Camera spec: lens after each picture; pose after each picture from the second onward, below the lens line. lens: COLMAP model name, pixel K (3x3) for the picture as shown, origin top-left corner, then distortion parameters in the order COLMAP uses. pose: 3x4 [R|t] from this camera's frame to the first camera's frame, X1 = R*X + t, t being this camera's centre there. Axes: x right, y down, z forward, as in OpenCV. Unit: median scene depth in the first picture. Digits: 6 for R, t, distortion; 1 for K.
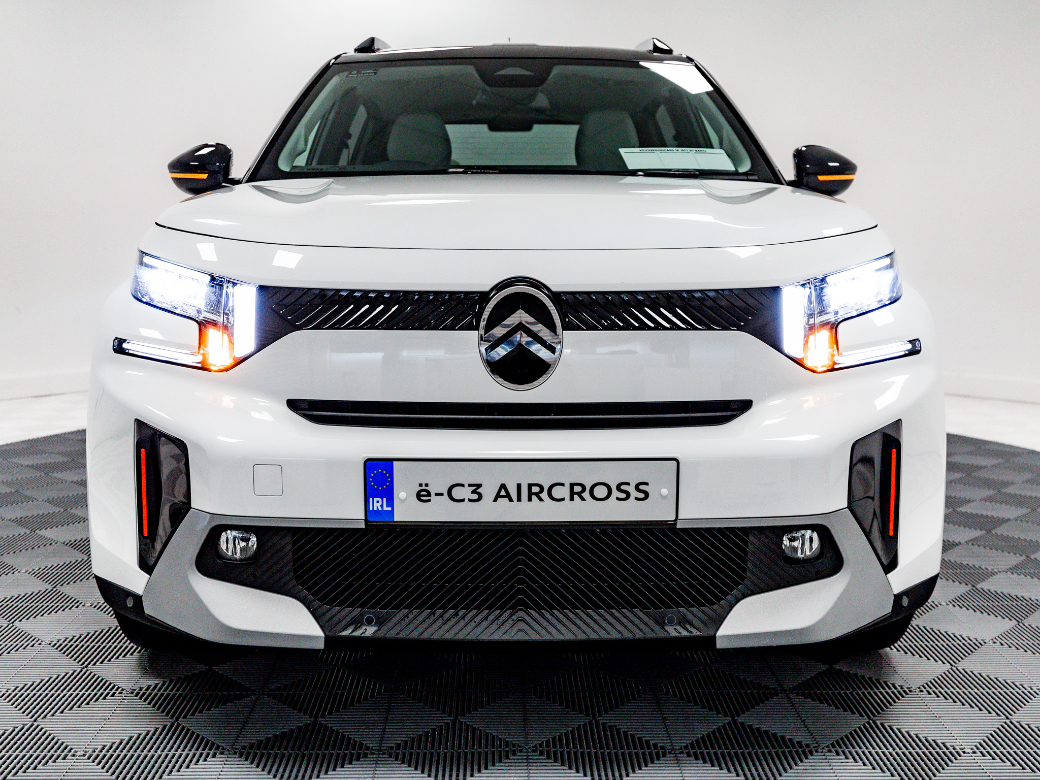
lens RADIAL K [[1139.6, 0, 521.5], [0, 1139.6, 392.3], [0, 0, 1]] dist [0.009434, 0.000000]
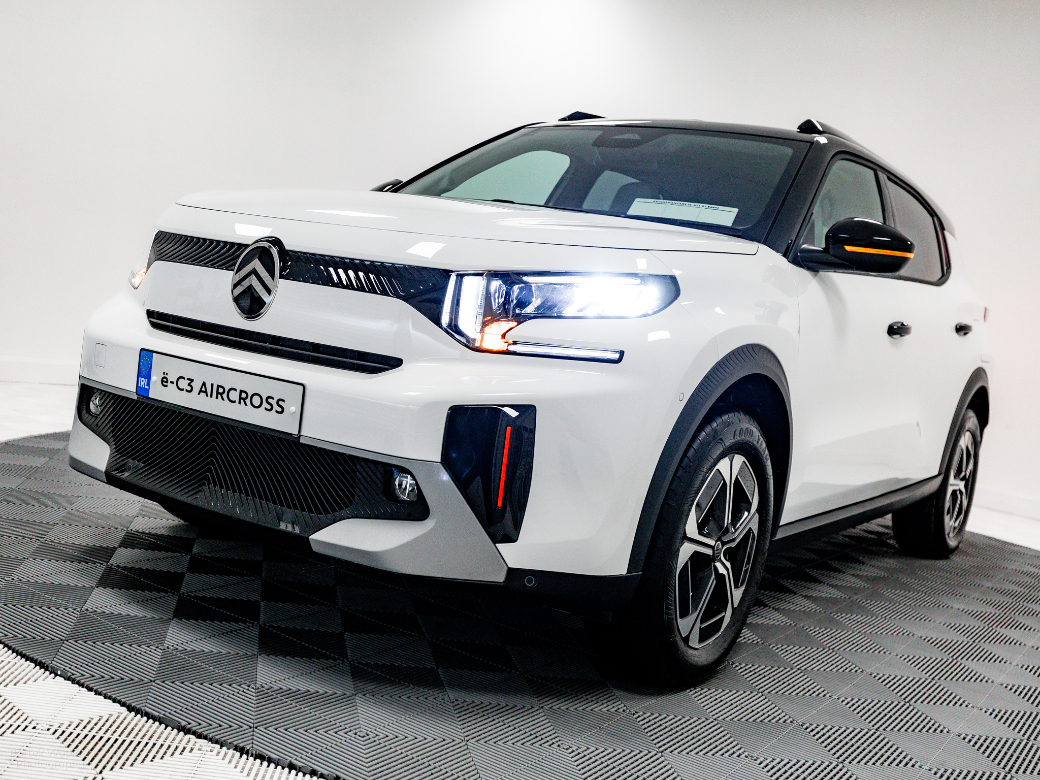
lens RADIAL K [[1139.6, 0, 520.8], [0, 1139.6, 394.3], [0, 0, 1]] dist [0.009434, 0.000000]
pose [[0.818393, 0.161372, -0.551536, 1.011526], [-0.223313, 0.973638, -0.046488, 0.073387], [0.529495, 0.161211, 0.832854, 0.093621]]
